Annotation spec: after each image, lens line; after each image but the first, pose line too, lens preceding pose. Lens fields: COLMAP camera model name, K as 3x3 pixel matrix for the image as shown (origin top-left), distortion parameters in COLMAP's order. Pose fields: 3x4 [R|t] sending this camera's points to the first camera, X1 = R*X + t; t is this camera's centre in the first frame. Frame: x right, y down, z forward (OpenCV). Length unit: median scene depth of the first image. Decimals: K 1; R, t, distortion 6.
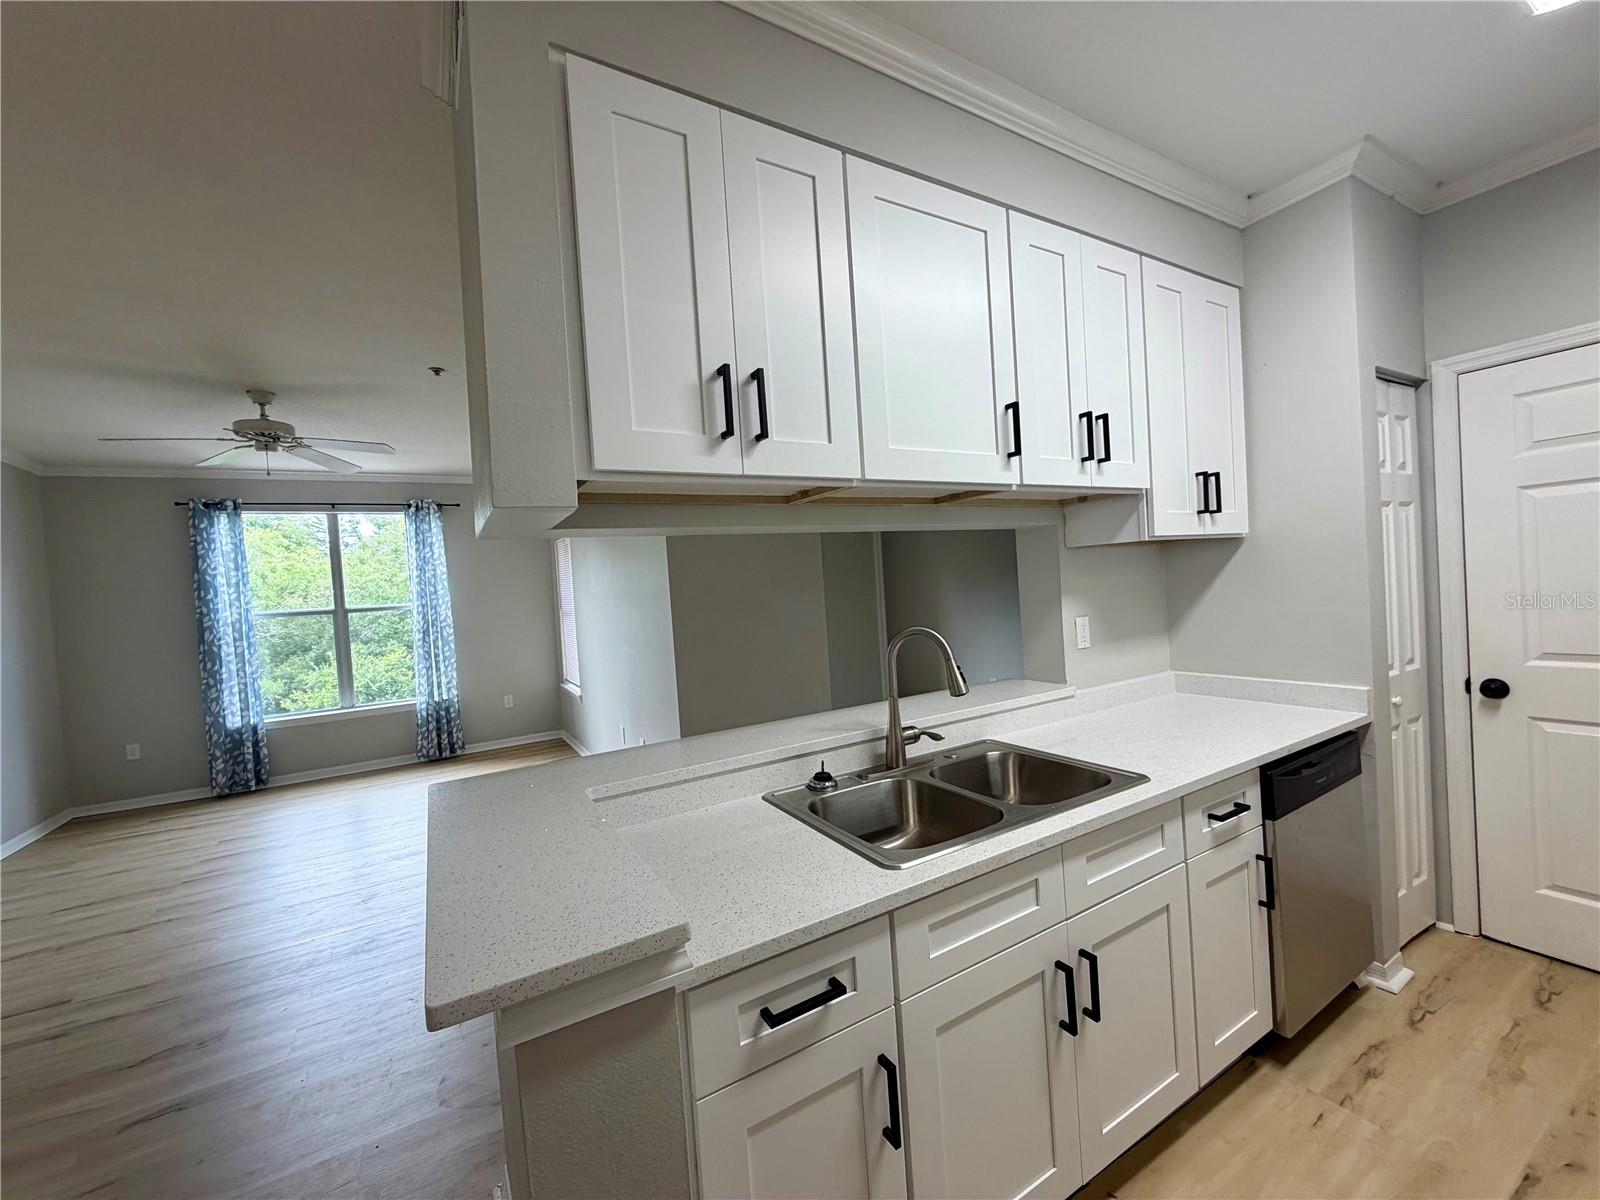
lens RADIAL K [[635.5, 0, 798.7], [0, 635.5, 599.8], [0, 0, 1]] dist [-0.001404, -0.000014]
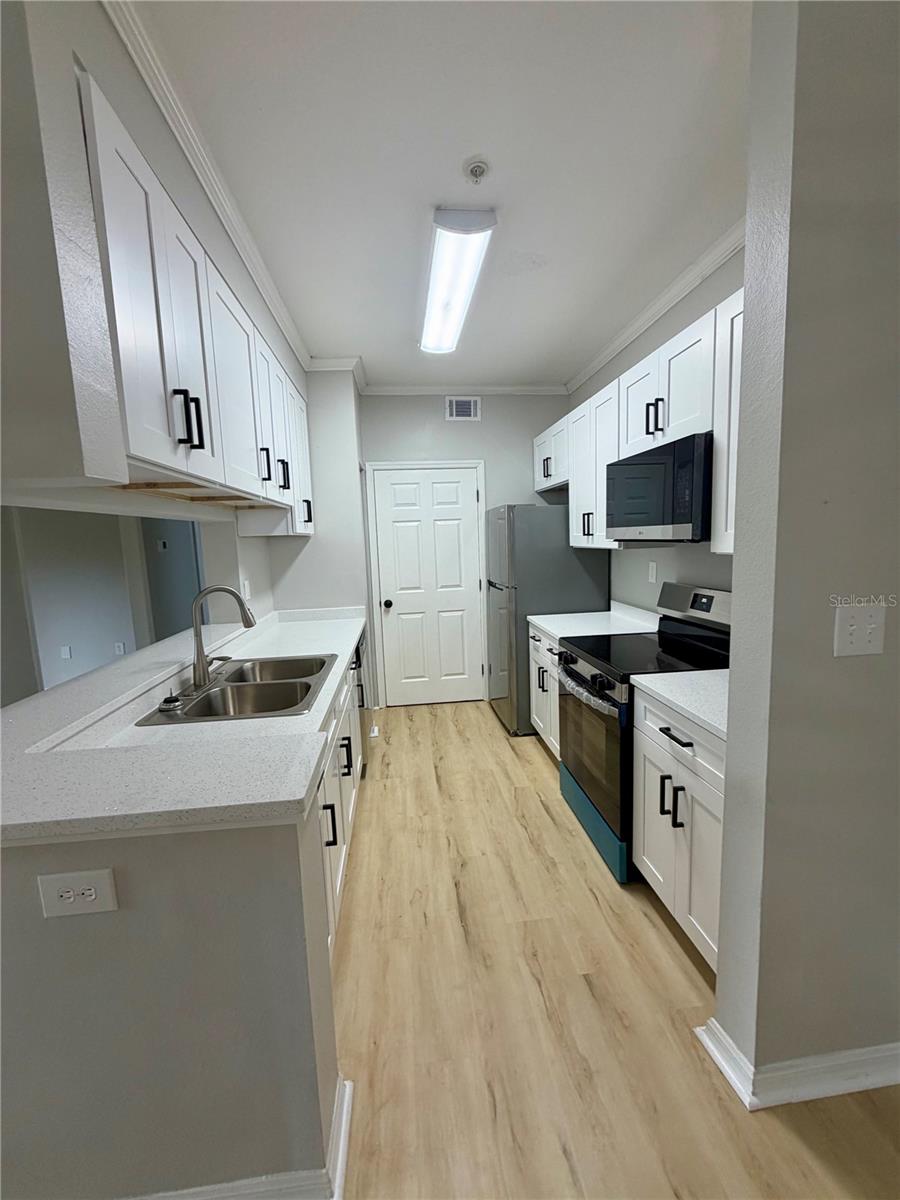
lens RADIAL K [[476.7, 0, 452.0], [0, 476.7, 596.2], [0, 0, 1]] dist [-0.001404, -0.000014]
pose [[0.399873, -0.062221, 0.914456, -0.199878], [0.031594, 0.998036, 0.054093, 0.008120], [-0.916026, 0.007261, 0.401053, 0.017764]]
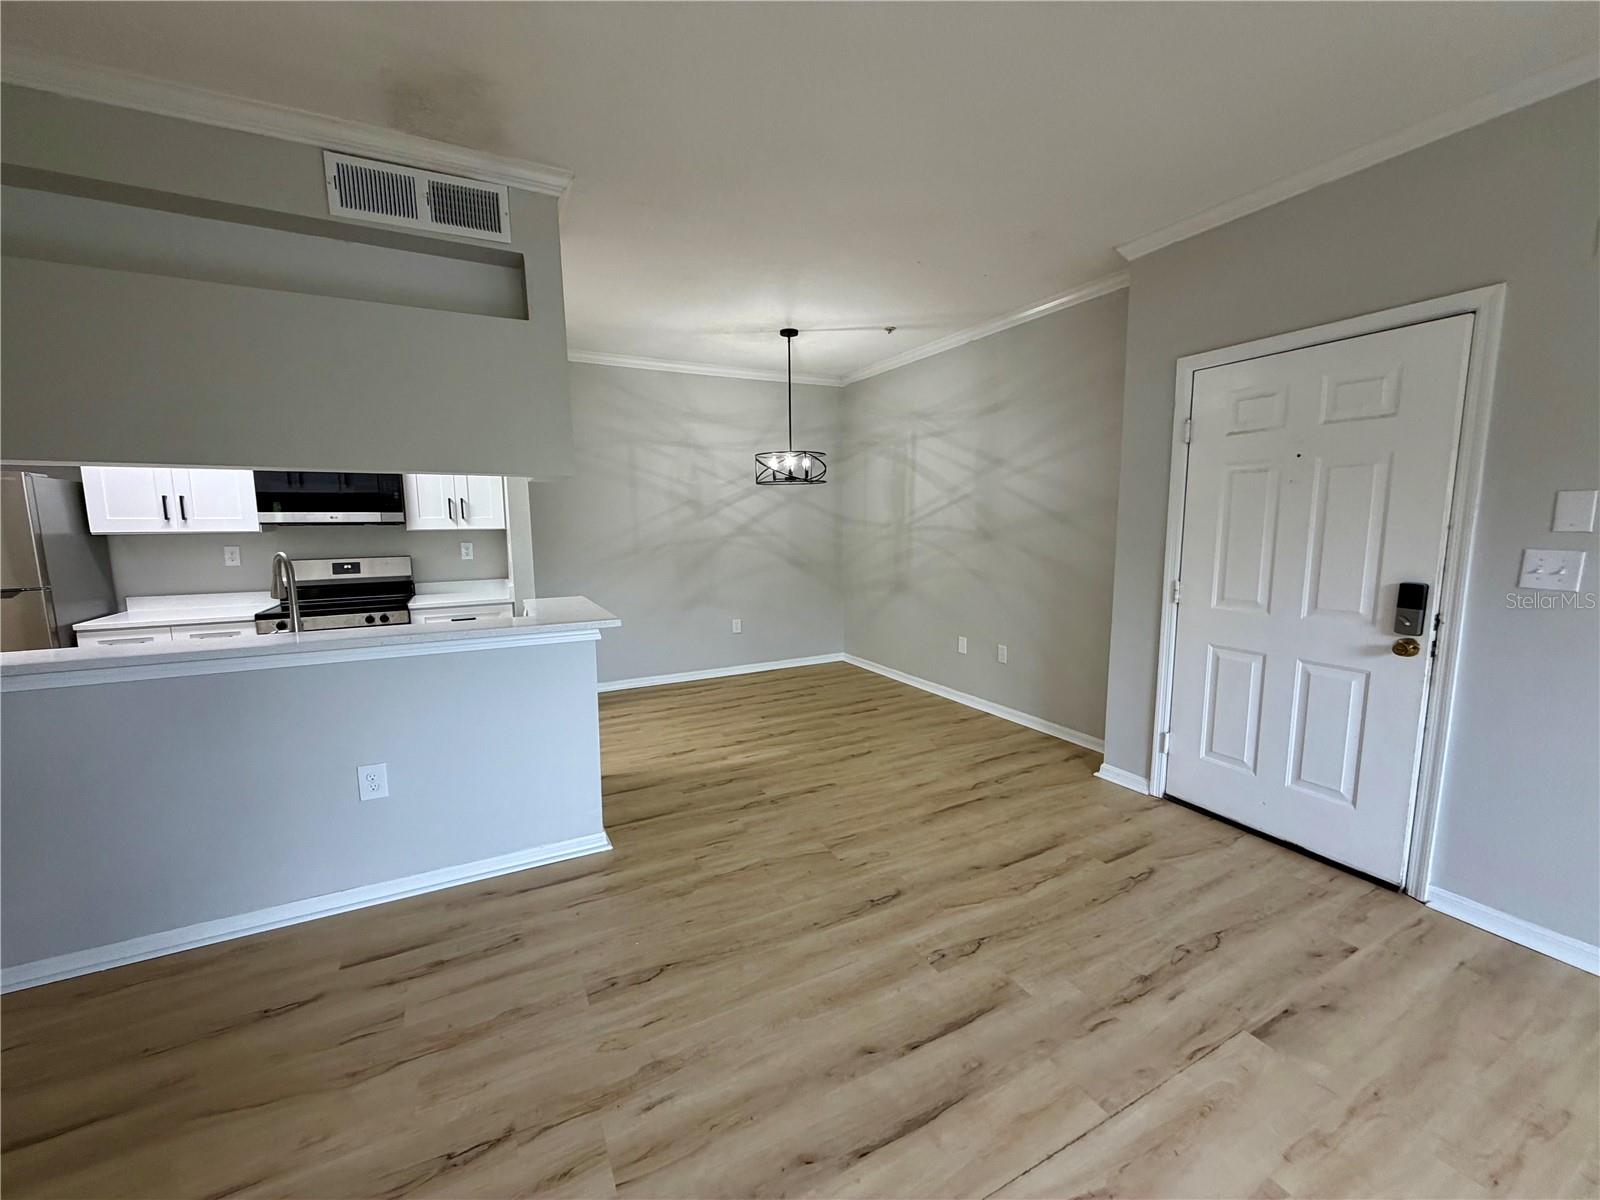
lens RADIAL K [[635.5, 0, 801.9], [0, 635.5, 598.4], [0, 0, 1]] dist [-0.001404, -0.000014]
pose [[-0.996582, 0.066872, 0.048501, -0.336531], [0.073084, 0.987410, 0.140288, 0.010656], [-0.038509, 0.143353, -0.988922, 0.772140]]
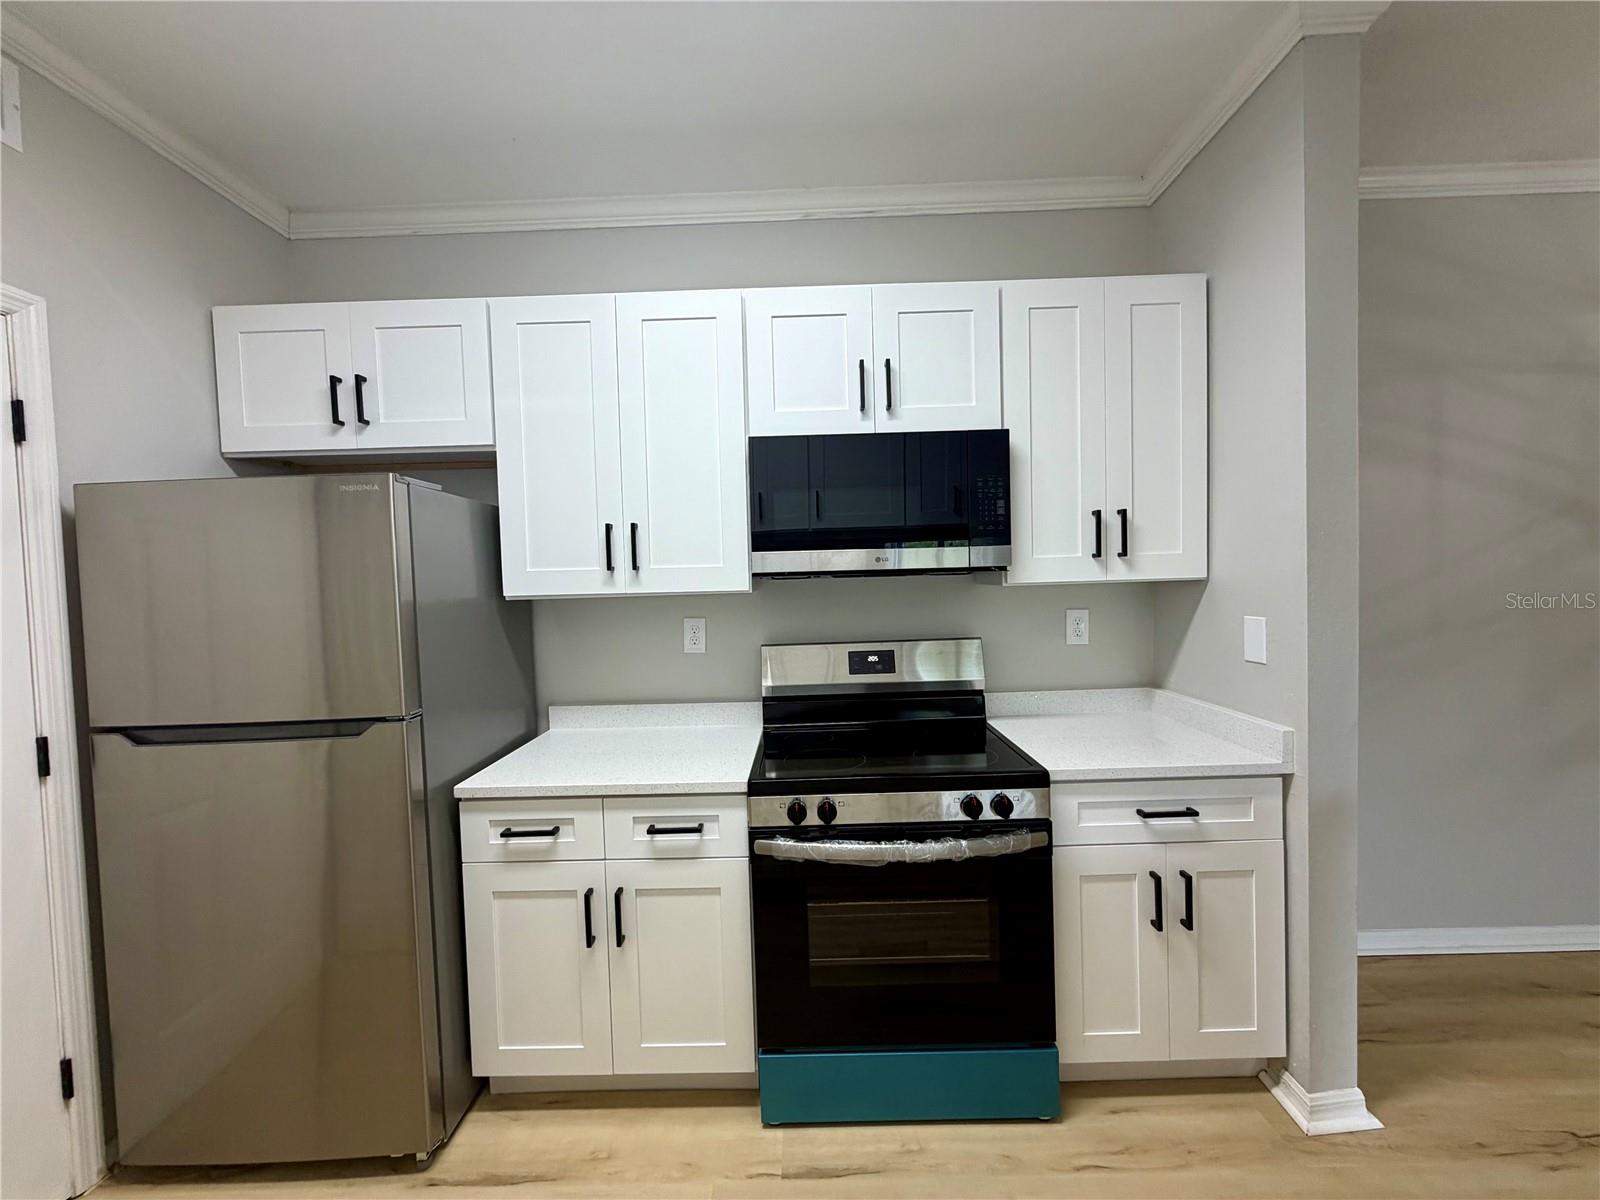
lens RADIAL K [[635.5, 0, 800.4], [0, 635.5, 600.7], [0, 0, 1]] dist [-0.001404, -0.000014]
pose [[-0.858622, 0.070041, 0.507802, 0.111700], [0.094654, 0.995250, 0.022773, -0.008715], [-0.503794, 0.067619, -0.861173, 0.354964]]
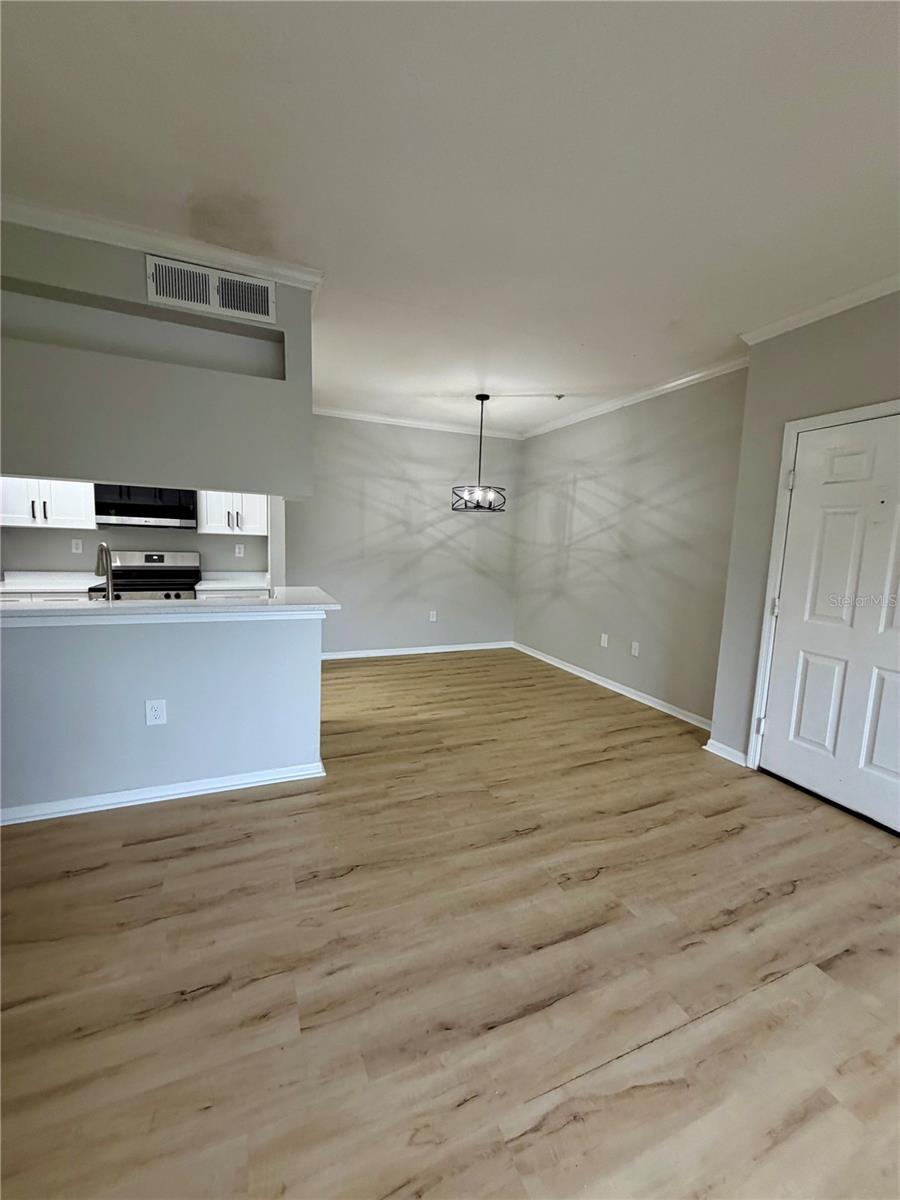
lens RADIAL K [[476.7, 0, 454.1], [0, 476.7, 594.8], [0, 0, 1]] dist [-0.001404, -0.000014]
pose [[-0.992734, 0.014836, 0.119412, -0.348081], [0.030122, 0.991414, 0.127243, 0.016236], [-0.116499, 0.129915, -0.984657, 0.765460]]
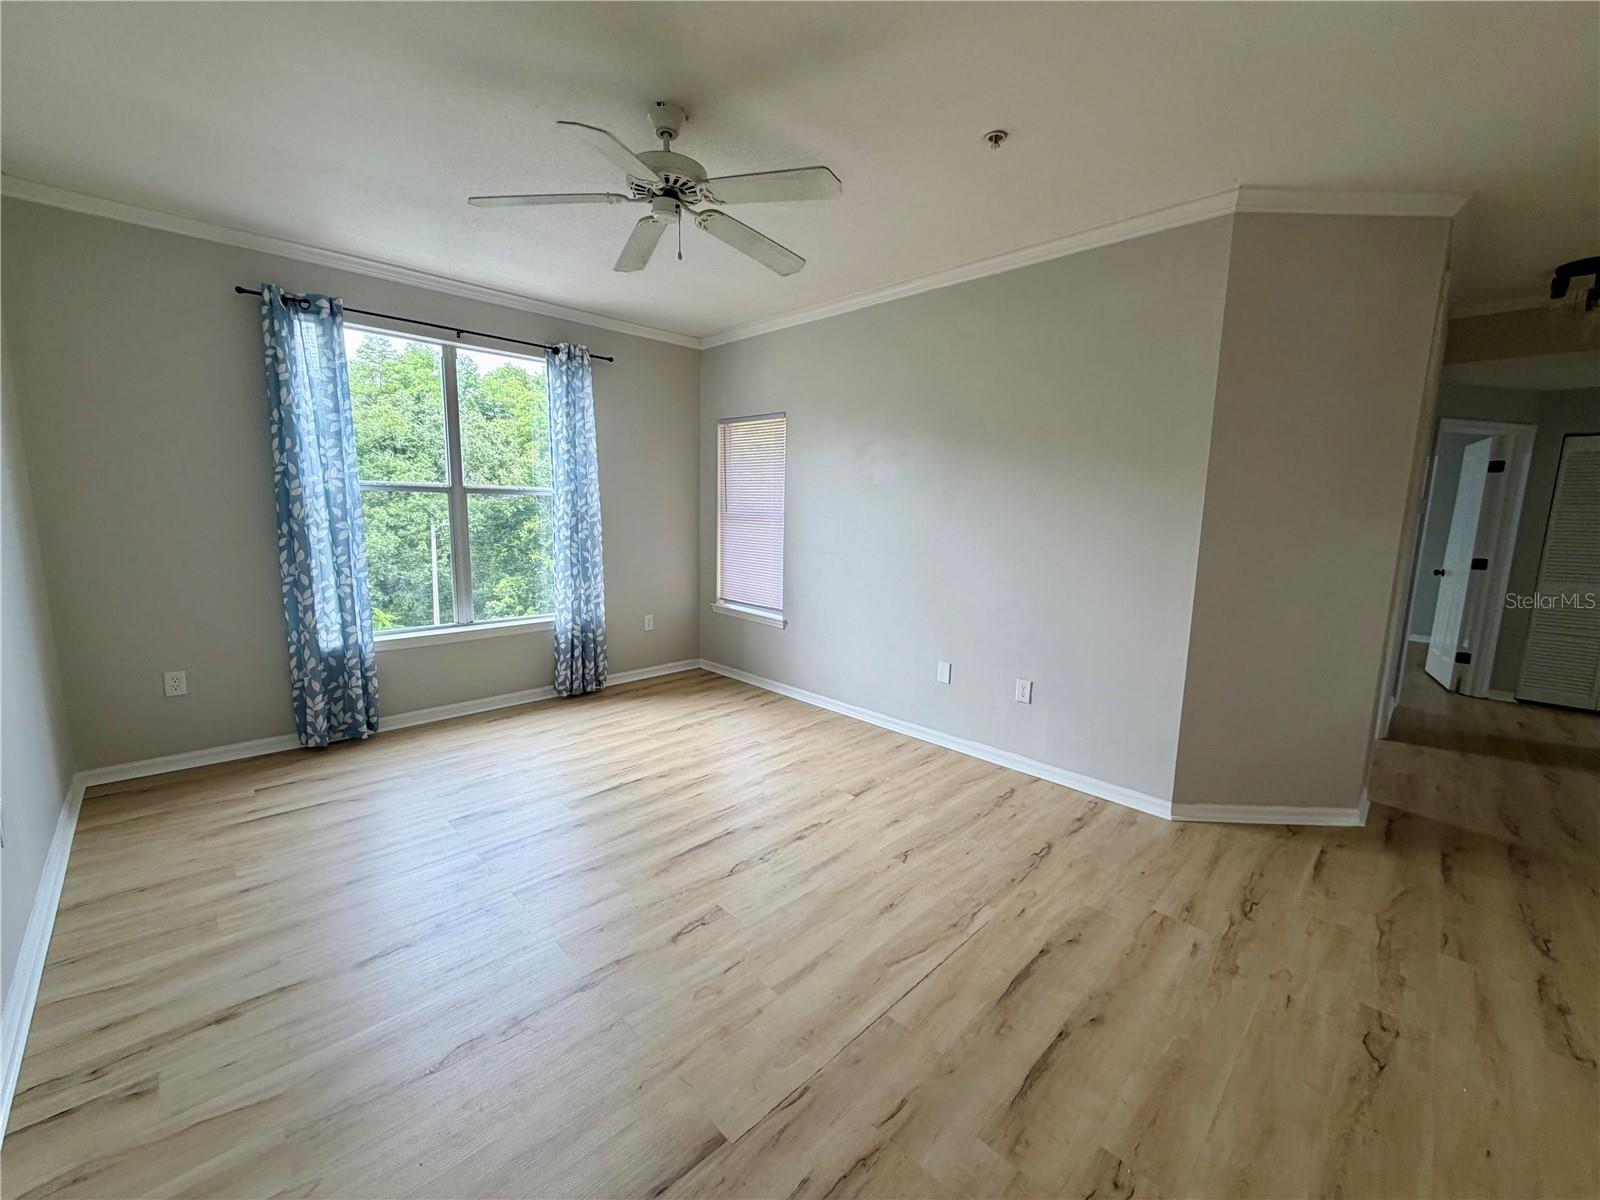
lens RADIAL K [[635.5, 0, 794.8], [0, 635.5, 600.8], [0, 0, 1]] dist [-0.001404, -0.000014]
pose [[0.964901, 0.046581, 0.258451, -0.590595], [-0.076867, 0.991137, 0.108343, 0.038677], [-0.251114, -0.124406, 0.959930, 0.231221]]
